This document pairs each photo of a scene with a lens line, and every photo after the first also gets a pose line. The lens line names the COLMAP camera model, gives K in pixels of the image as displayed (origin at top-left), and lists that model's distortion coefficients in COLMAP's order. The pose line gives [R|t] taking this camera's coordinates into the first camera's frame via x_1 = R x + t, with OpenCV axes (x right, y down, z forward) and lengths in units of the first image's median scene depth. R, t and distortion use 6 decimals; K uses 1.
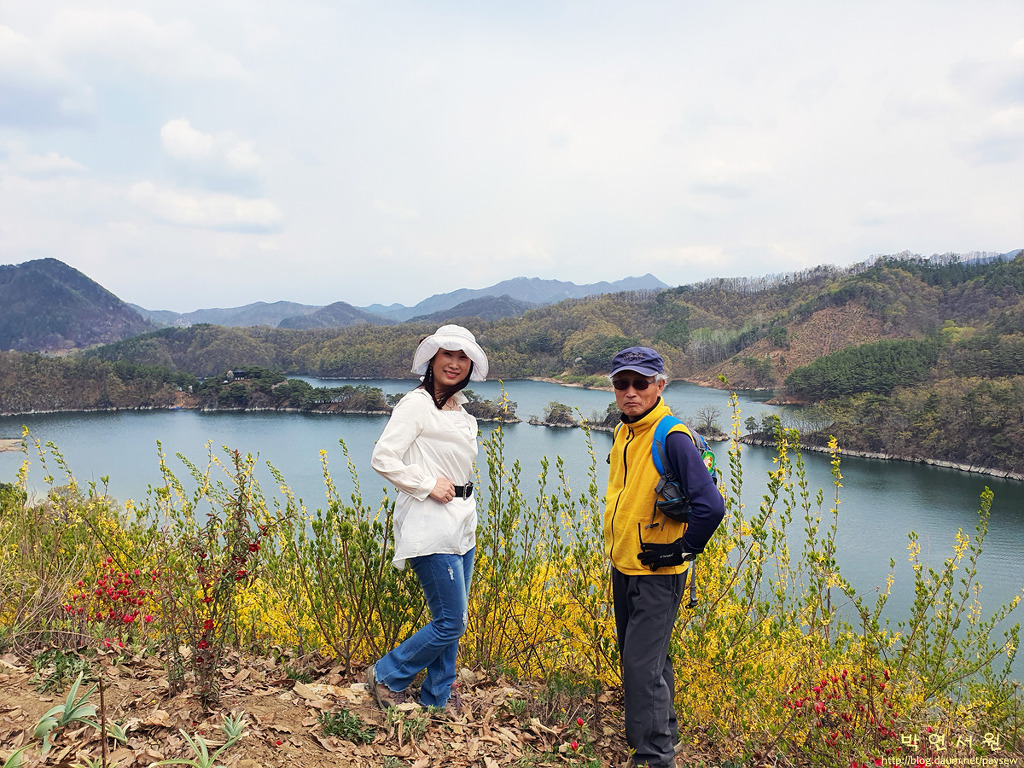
lens RADIAL K [[836.9, 0, 538.1], [0, 836.9, 384.0], [0, 0, 1]] dist [0.000175, 0.036160]
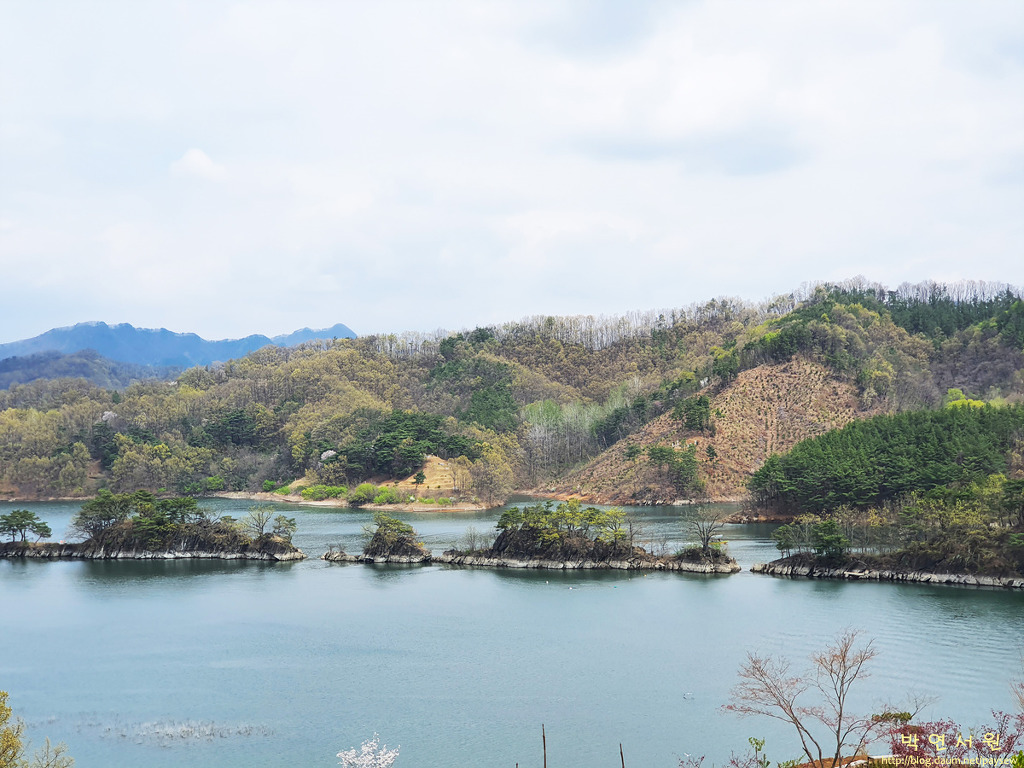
lens RADIAL K [[1553.3, 0, 506.0], [0, 1553.3, 374.4], [0, 0, 1]] dist [0.083827, 0.000000]
pose [[0.951713, 0.018848, 0.306411, -0.139499], [0.016720, 0.993449, -0.113043, 0.031154], [-0.306535, 0.112708, 0.945163, 0.045633]]
